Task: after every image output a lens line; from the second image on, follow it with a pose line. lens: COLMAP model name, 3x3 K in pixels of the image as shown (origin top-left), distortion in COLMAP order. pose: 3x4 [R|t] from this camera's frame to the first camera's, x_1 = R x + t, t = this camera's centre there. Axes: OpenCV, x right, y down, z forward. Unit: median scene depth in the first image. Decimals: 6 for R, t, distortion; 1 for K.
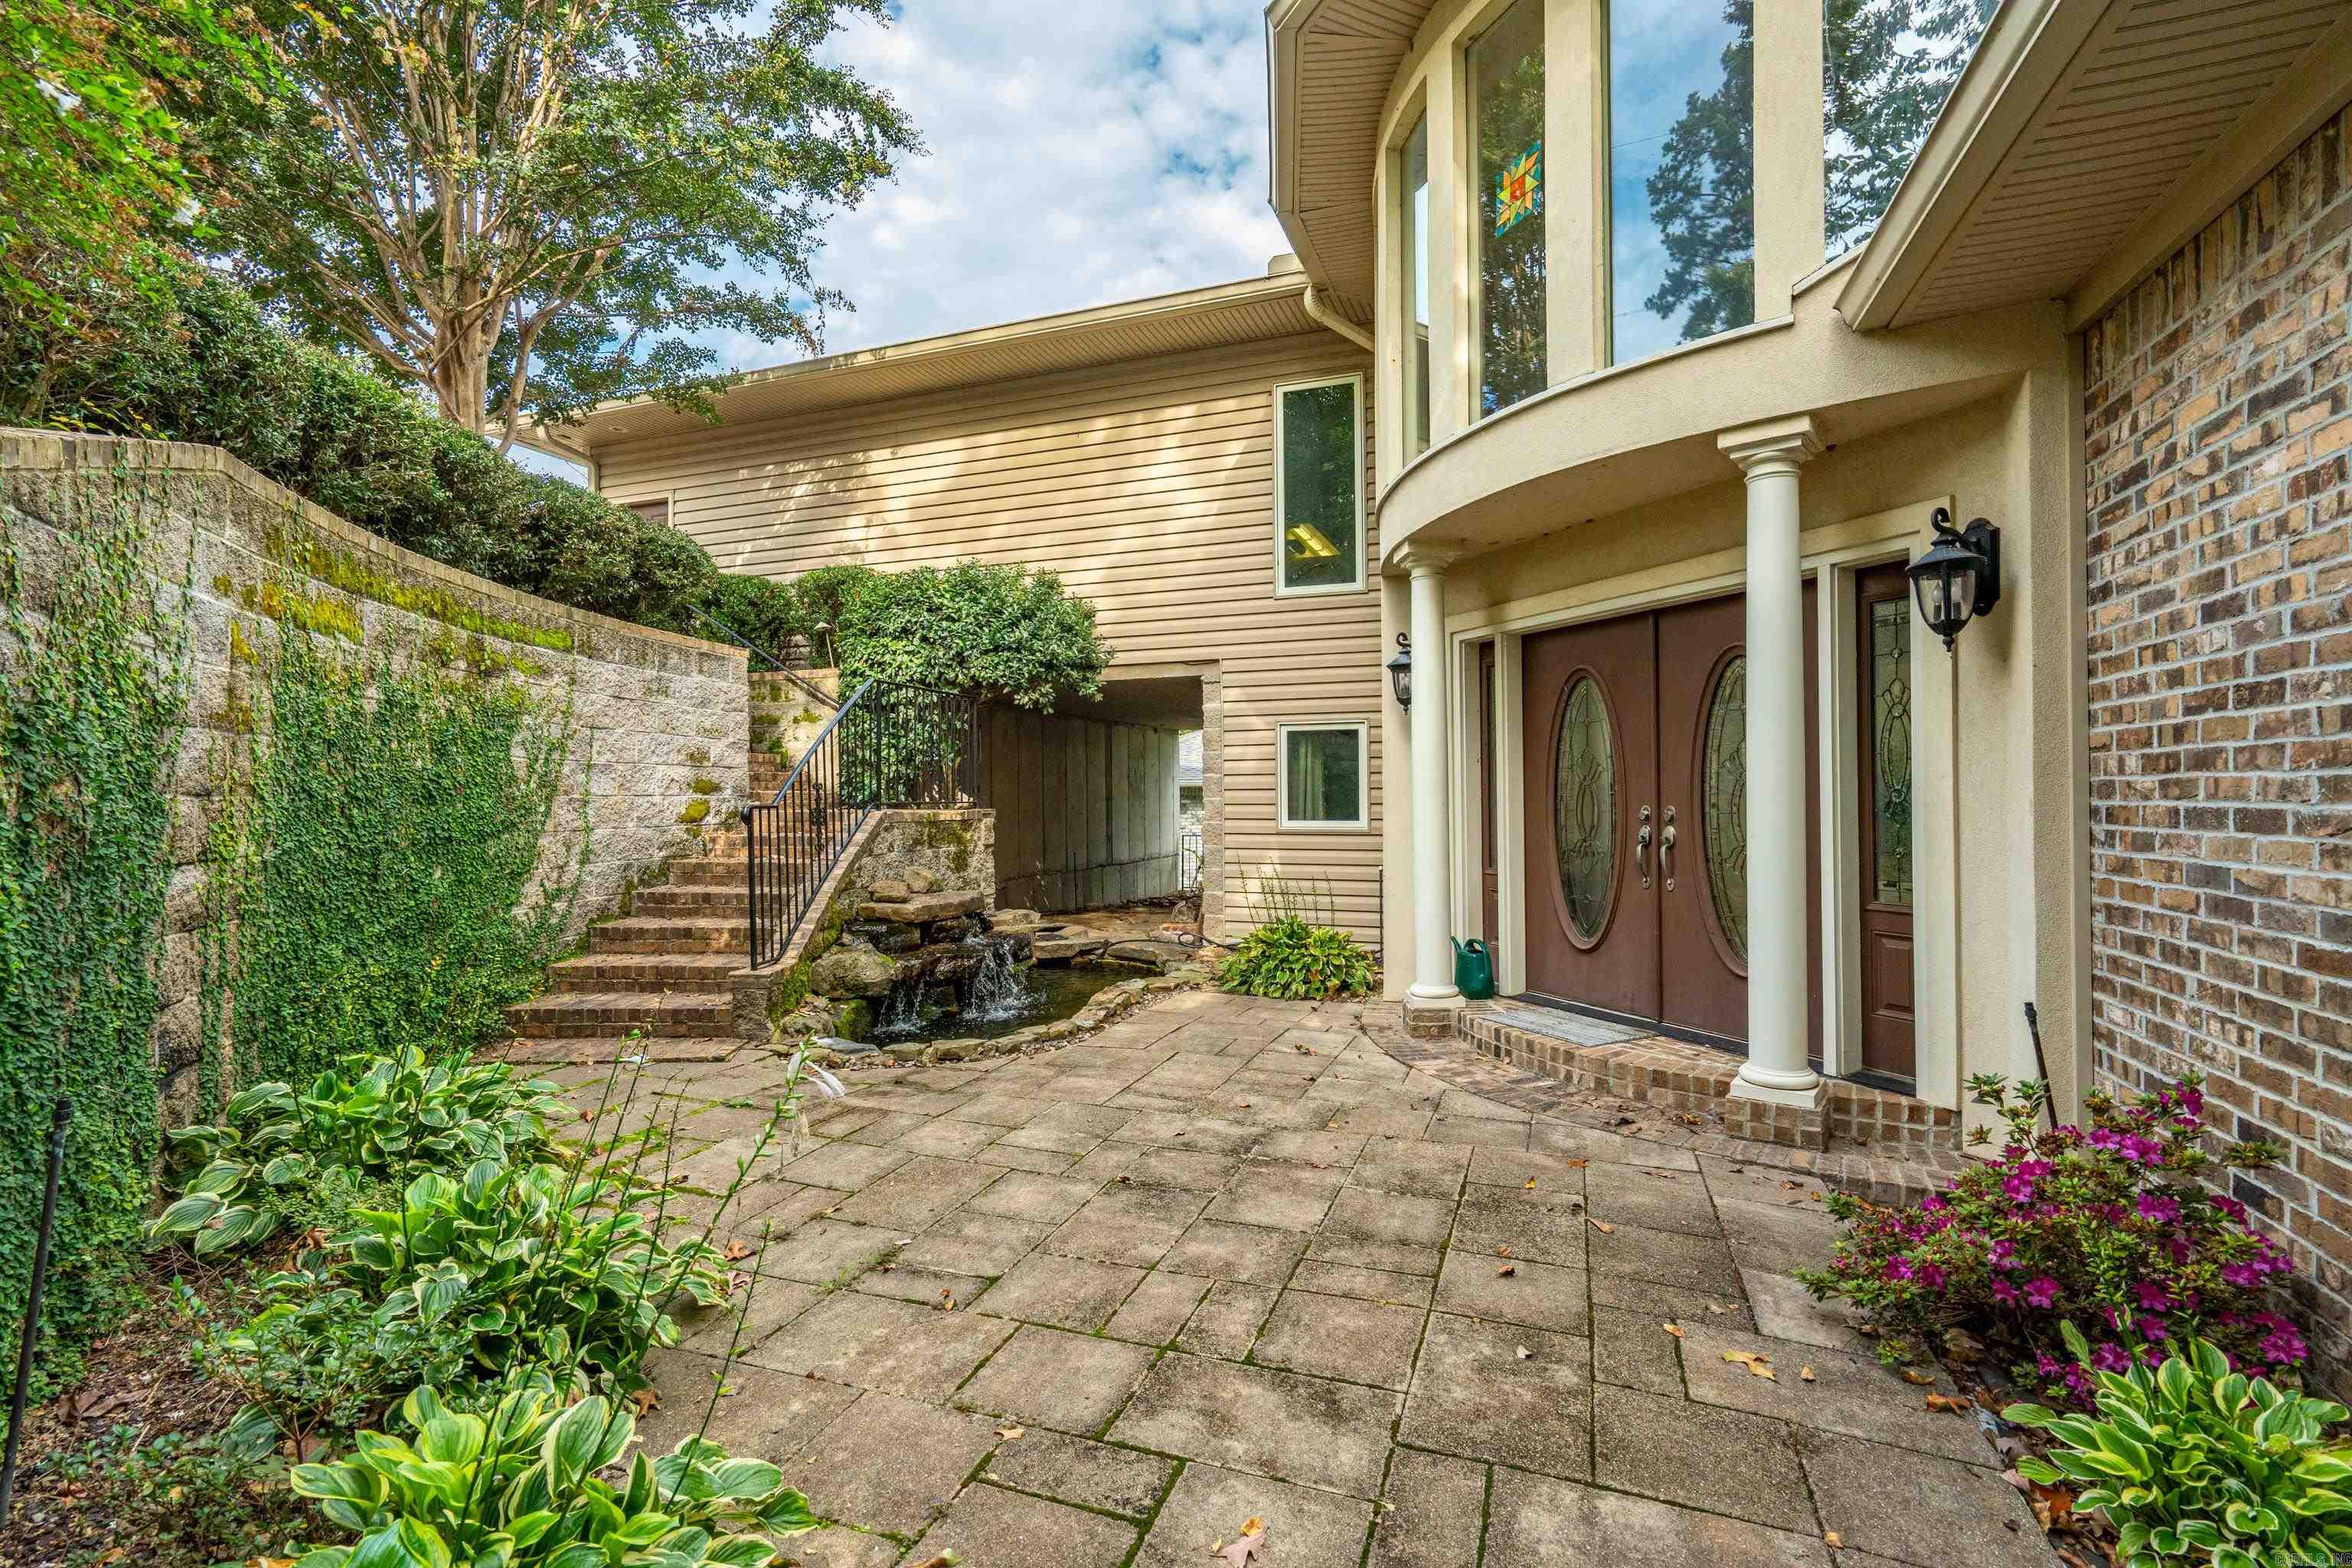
lens RADIAL K [[1065.1, 0, 1174.6], [0, 1065.1, 785.7], [0, 0, 1]] dist [-0.008254, 0.004321]
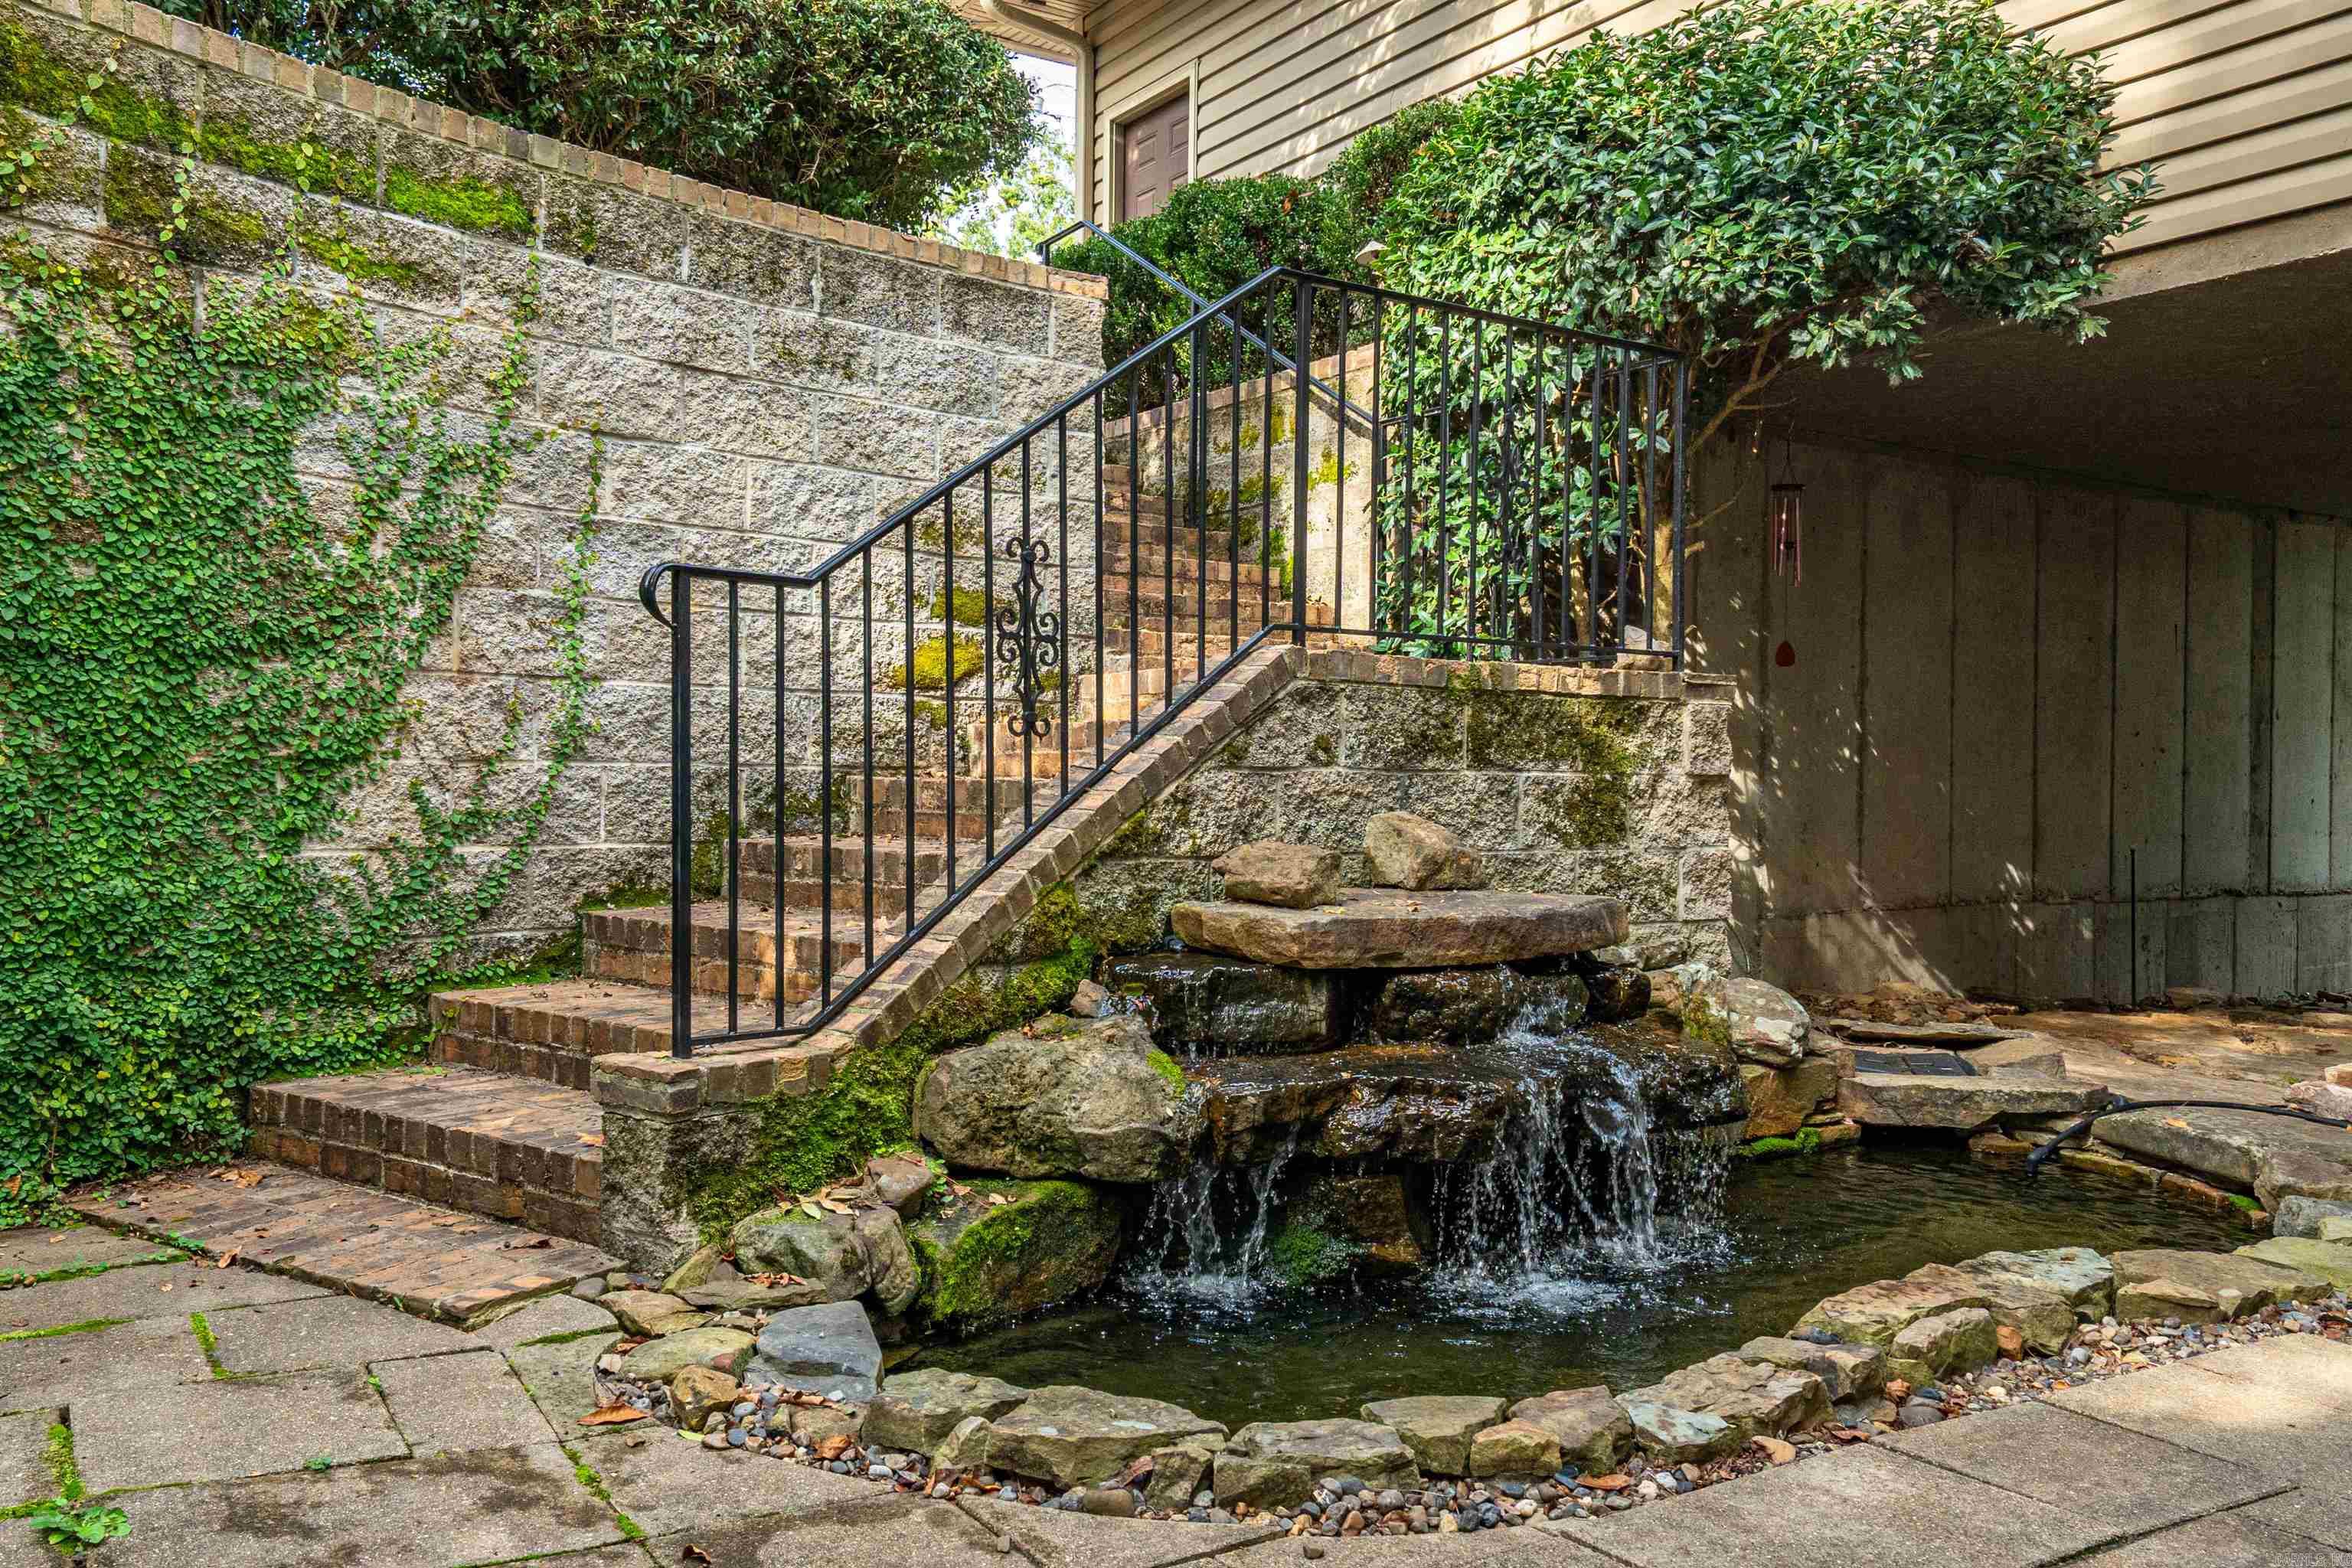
lens RADIAL K [[1878.2, 0, 1174.5], [0, 1878.2, 785.6], [0, 0, 1]] dist [0.001043, -0.000984]
pose [[0.798014, 0.018740, -0.602348, 0.067908], [-0.011384, 0.999807, 0.016024, 0.063713], [0.602532, -0.005930, 0.798073, 0.514594]]
